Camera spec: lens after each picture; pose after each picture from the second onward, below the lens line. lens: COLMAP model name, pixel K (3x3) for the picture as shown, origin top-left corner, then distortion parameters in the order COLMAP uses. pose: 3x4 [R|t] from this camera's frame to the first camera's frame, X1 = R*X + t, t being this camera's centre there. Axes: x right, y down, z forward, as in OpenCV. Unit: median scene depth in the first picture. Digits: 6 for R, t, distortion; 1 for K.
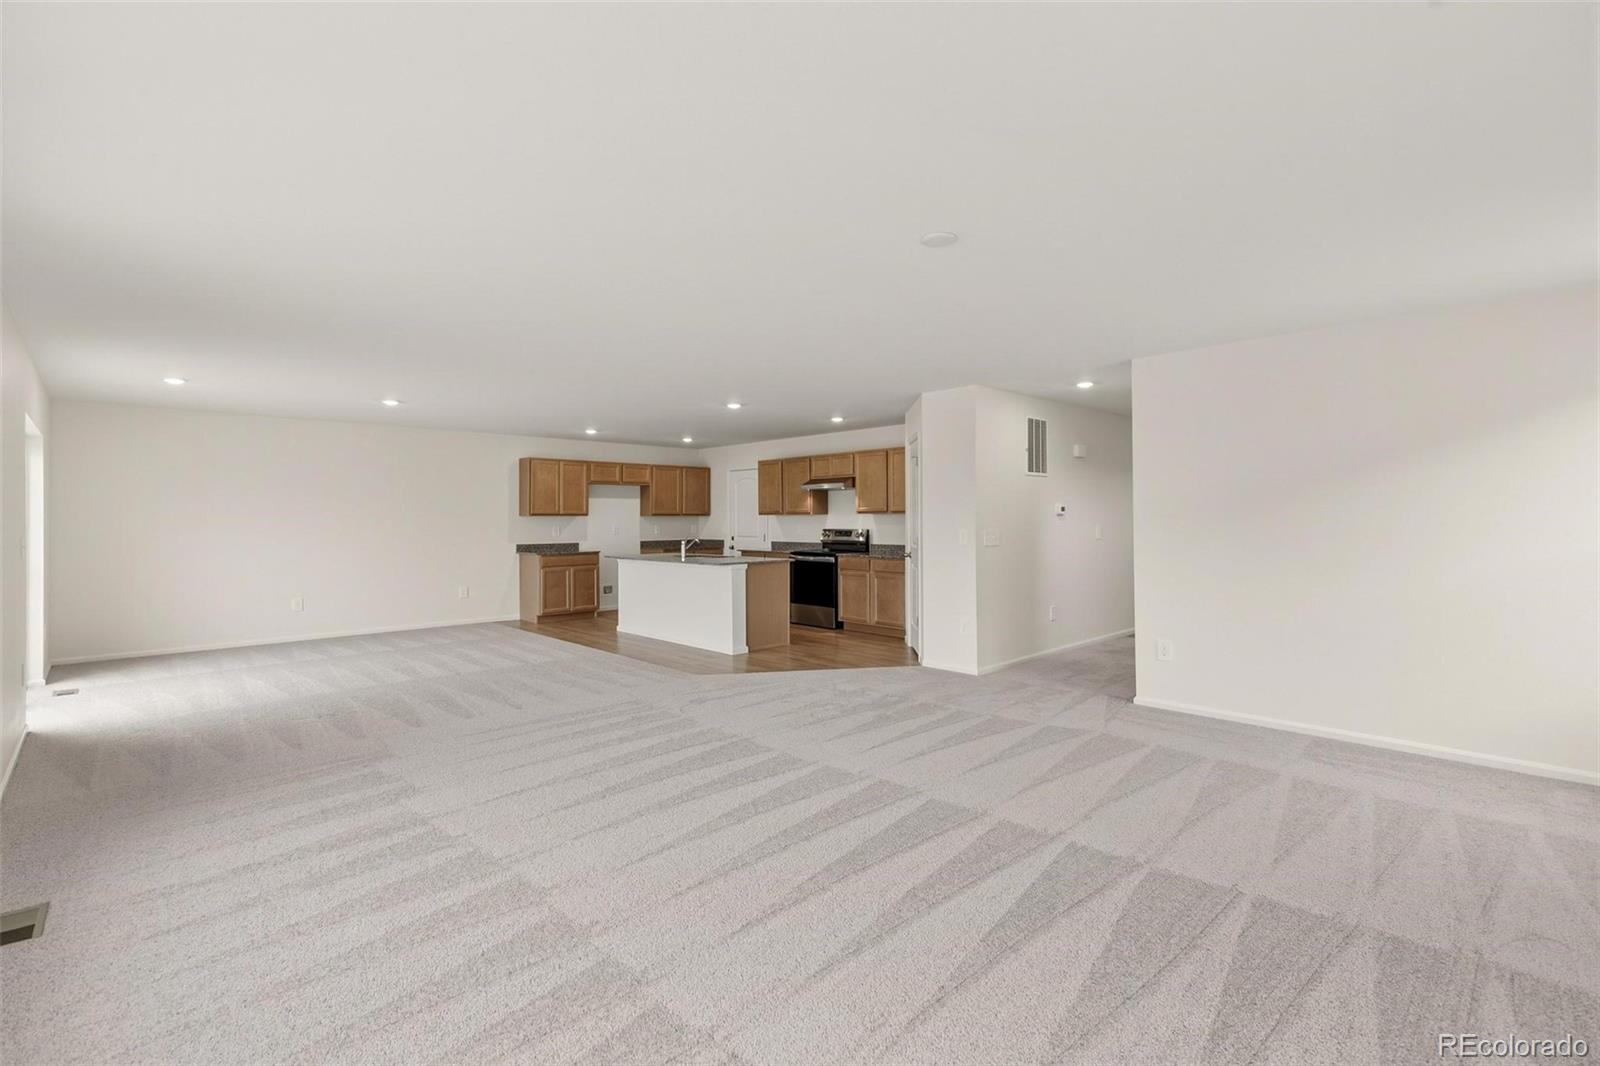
lens RADIAL K [[733.4, 0, 805.7], [0, 733.4, 535.2], [0, 0, 1]] dist [0.008471, -0.000265]
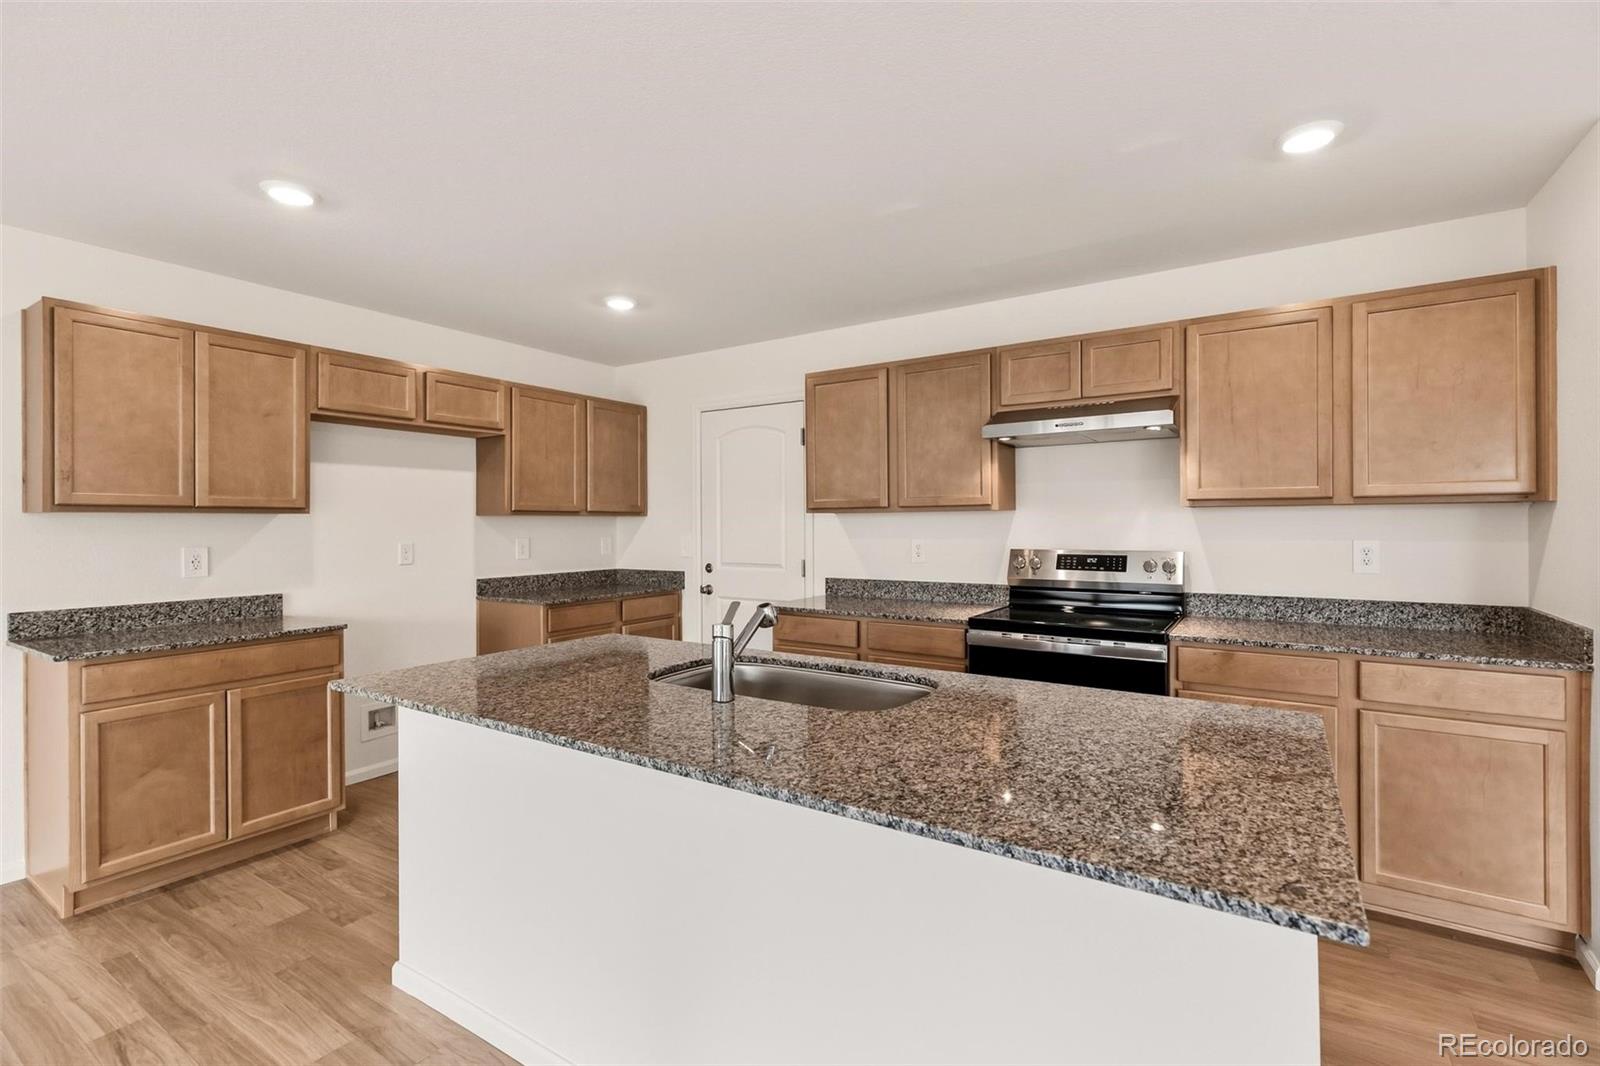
lens RADIAL K [[733.4, 0, 805.7], [0, 733.4, 535.2], [0, 0, 1]] dist [0.008471, -0.000265]
pose [[0.975442, -0.003923, 0.220221, -0.158463], [0.005604, 0.999960, -0.007006, -0.013711], [-0.220184, 0.008068, 0.975425, 0.653121]]
